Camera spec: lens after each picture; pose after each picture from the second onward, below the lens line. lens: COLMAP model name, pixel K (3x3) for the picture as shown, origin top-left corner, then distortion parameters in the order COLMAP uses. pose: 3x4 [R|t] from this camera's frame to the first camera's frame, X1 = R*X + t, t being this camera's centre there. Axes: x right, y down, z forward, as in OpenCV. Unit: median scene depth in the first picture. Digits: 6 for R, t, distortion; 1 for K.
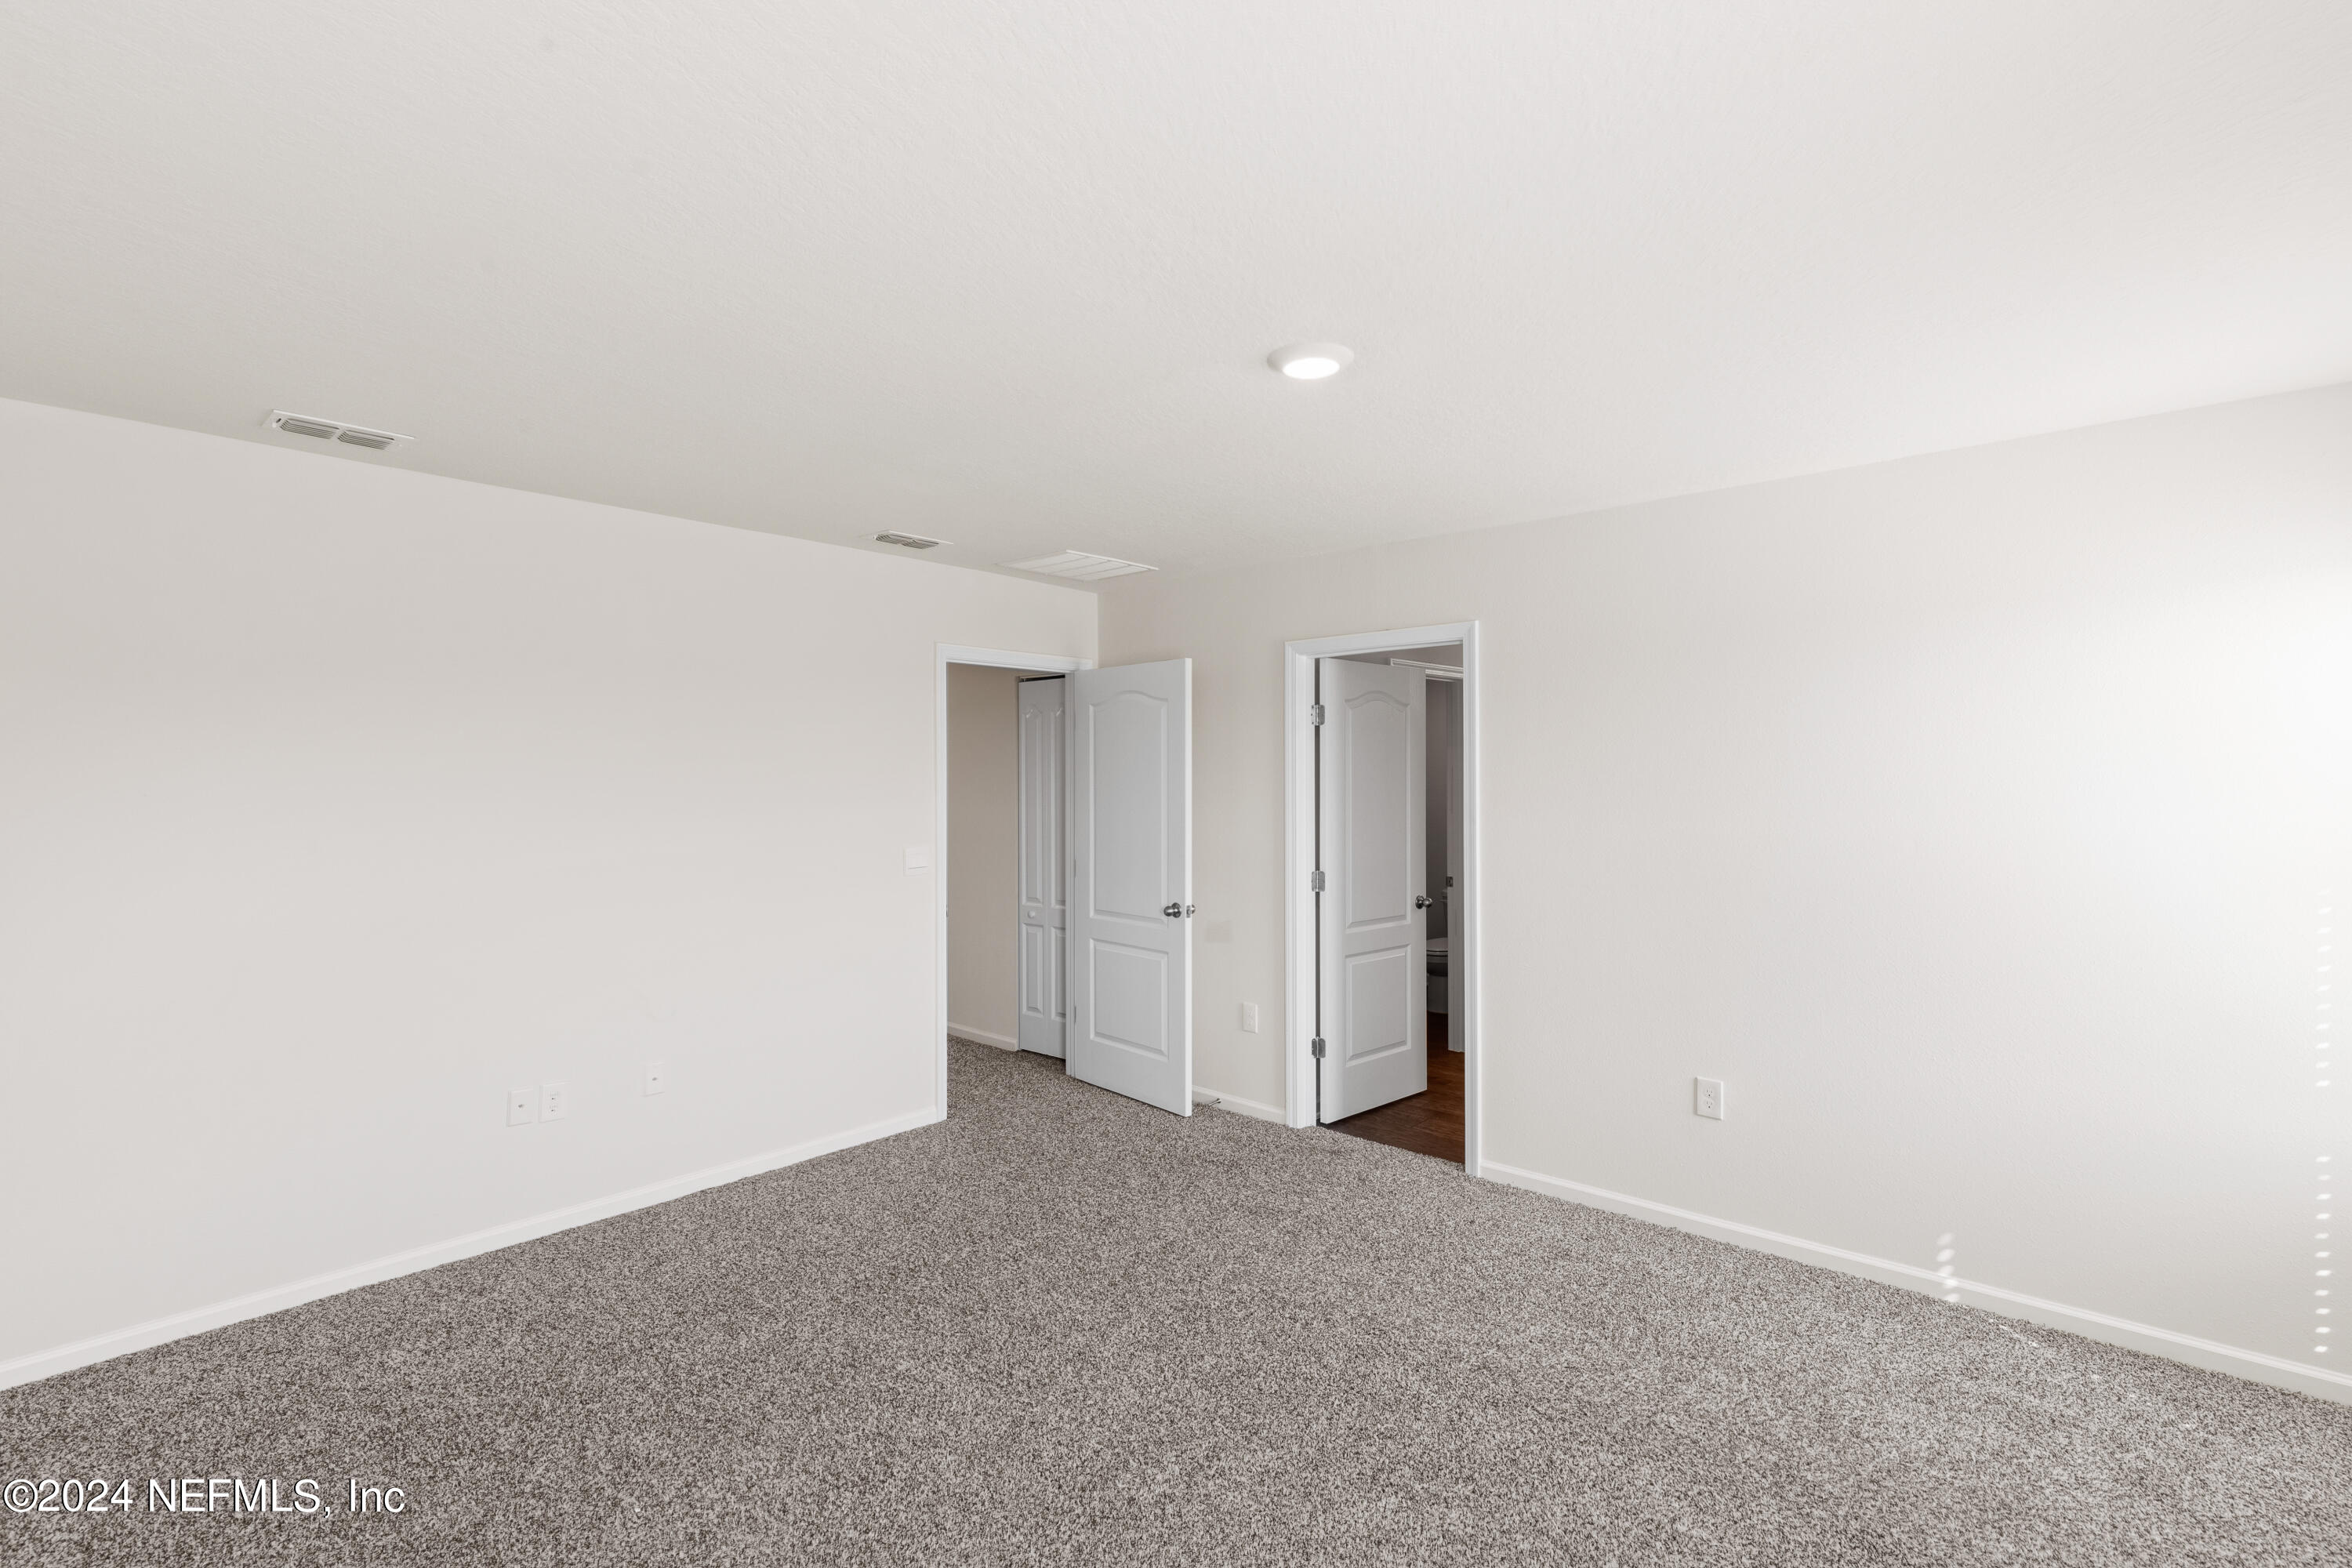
lens RADIAL K [[1076.1, 0, 1190.9], [0, 1076.1, 793.6], [0, 0, 1]] dist [0.009696, -0.000044]
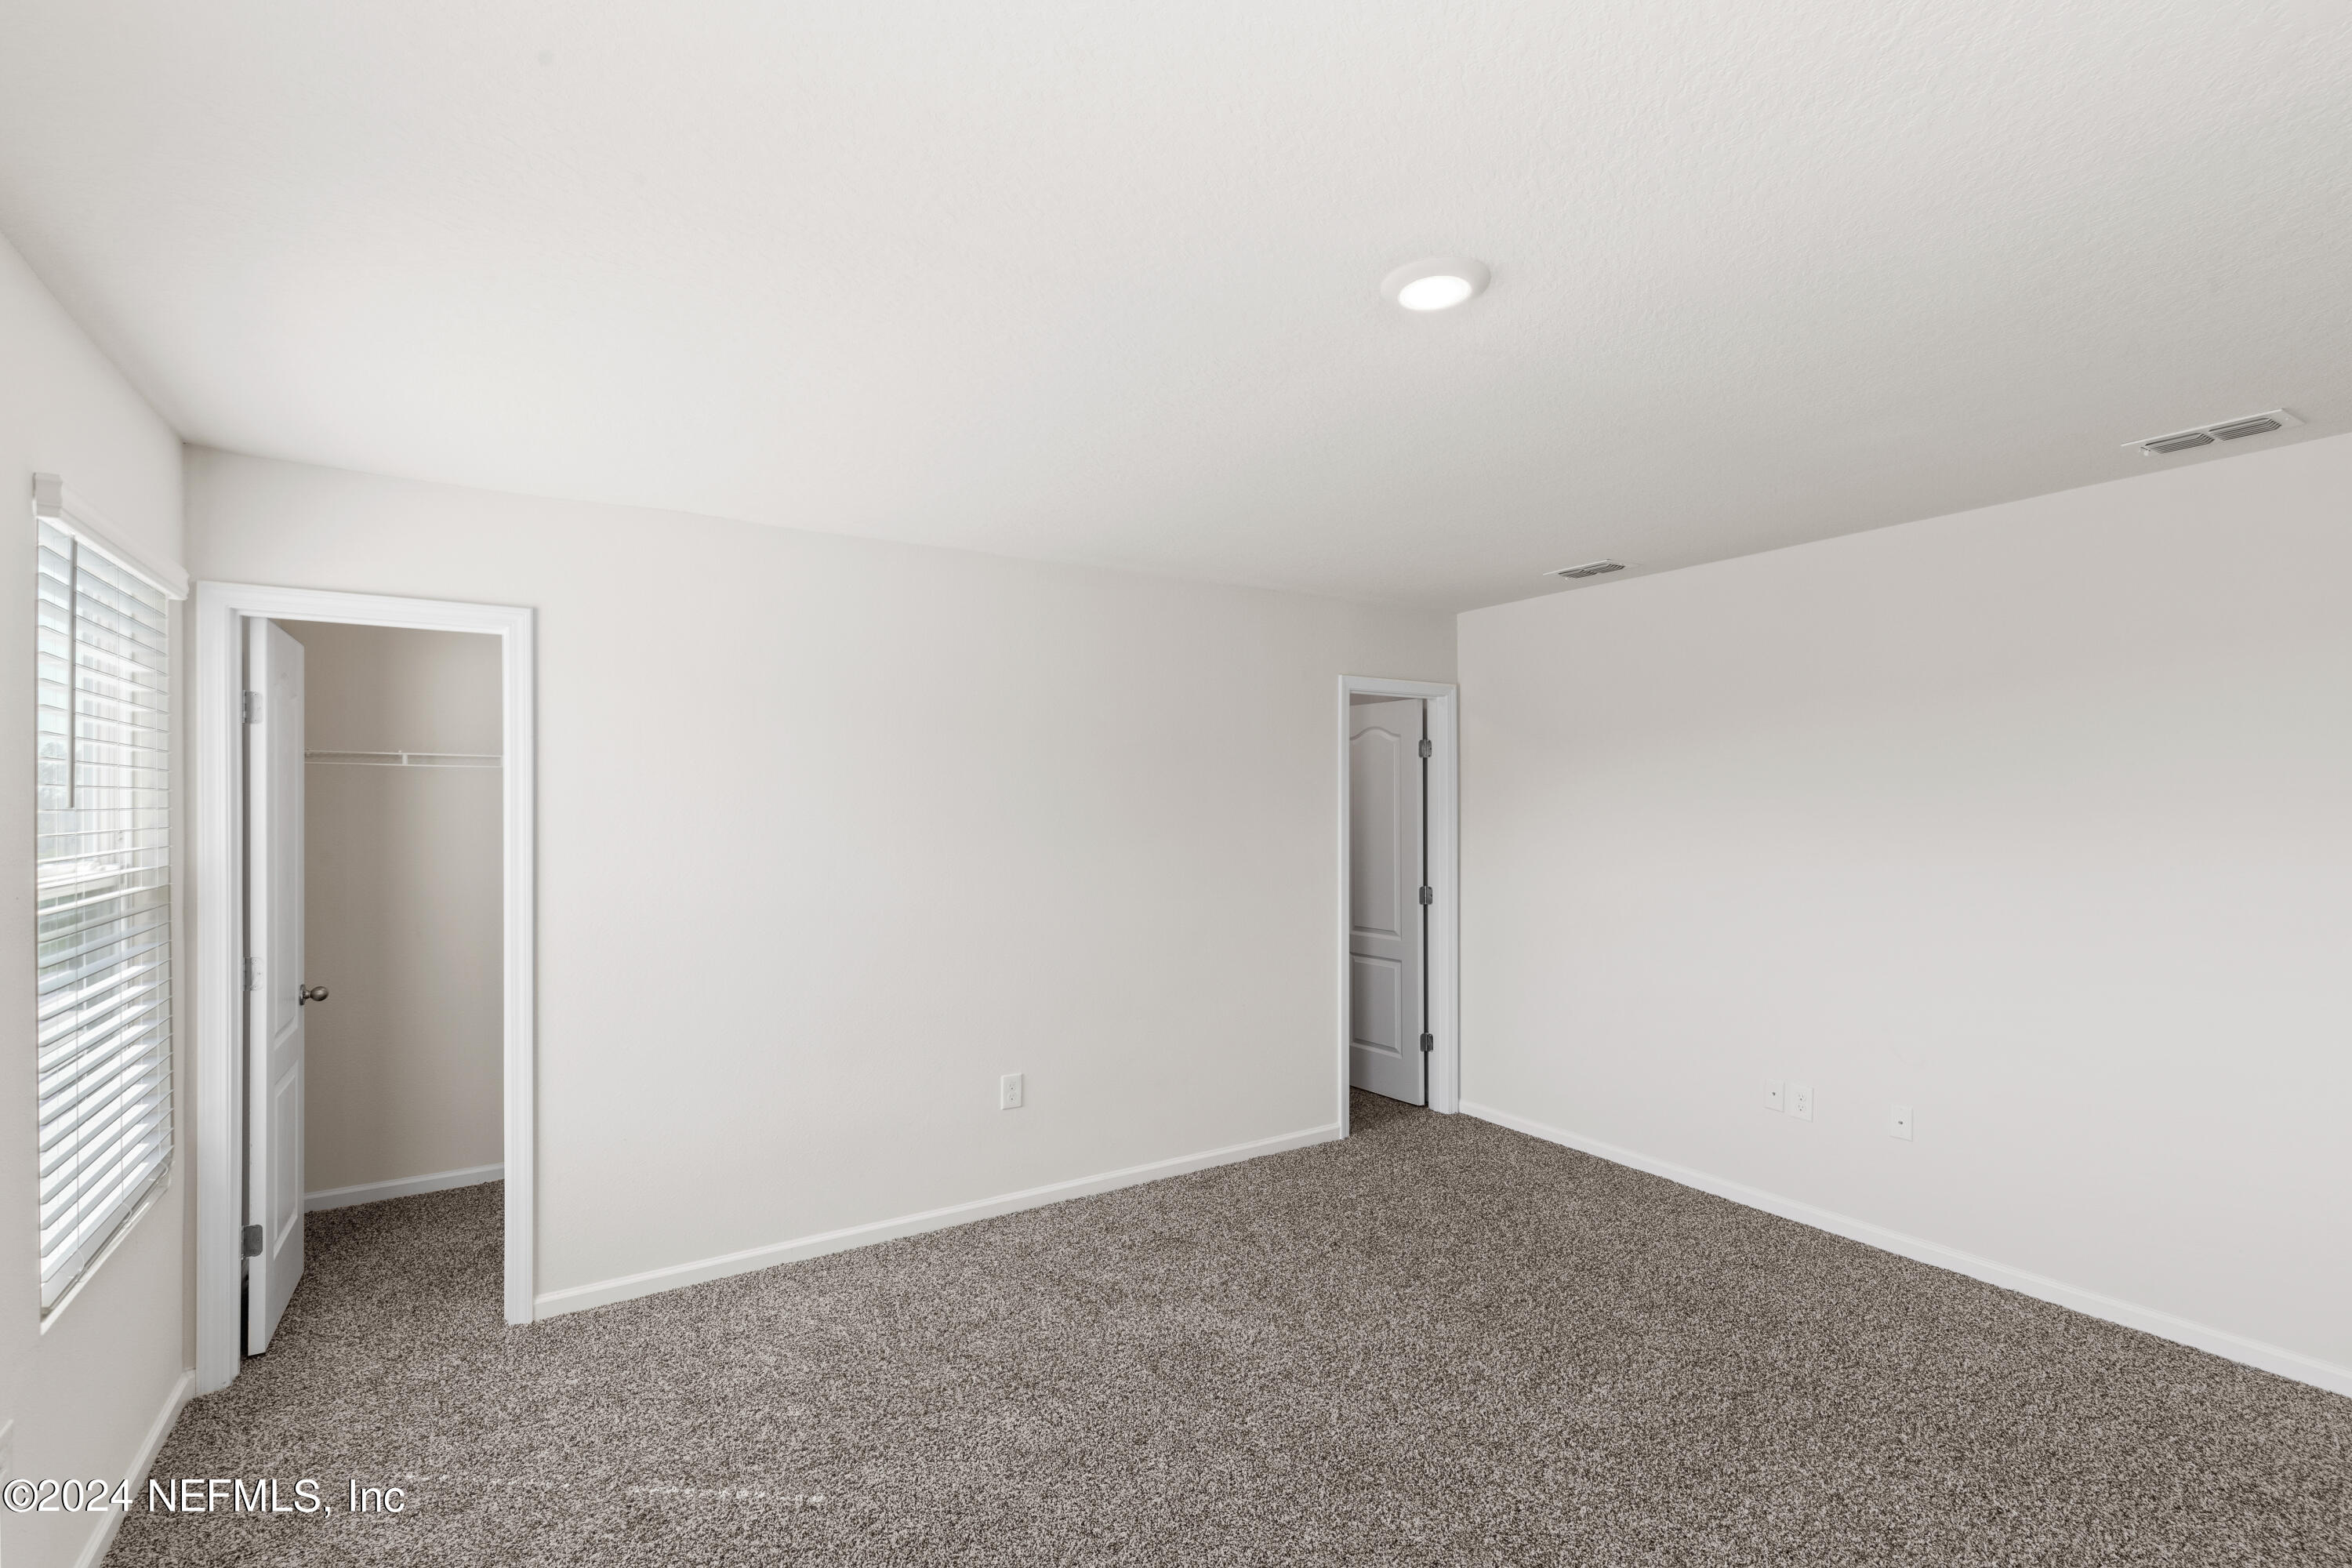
lens RADIAL K [[1076.1, 0, 1177.9], [0, 1076.1, 800.7], [0, 0, 1]] dist [0.009696, -0.000044]
pose [[-0.267911, -0.001279, -0.963443, 0.655511], [-0.012683, 0.999917, 0.002199, -0.011655], [0.963360, 0.012808, -0.267905, 0.719109]]
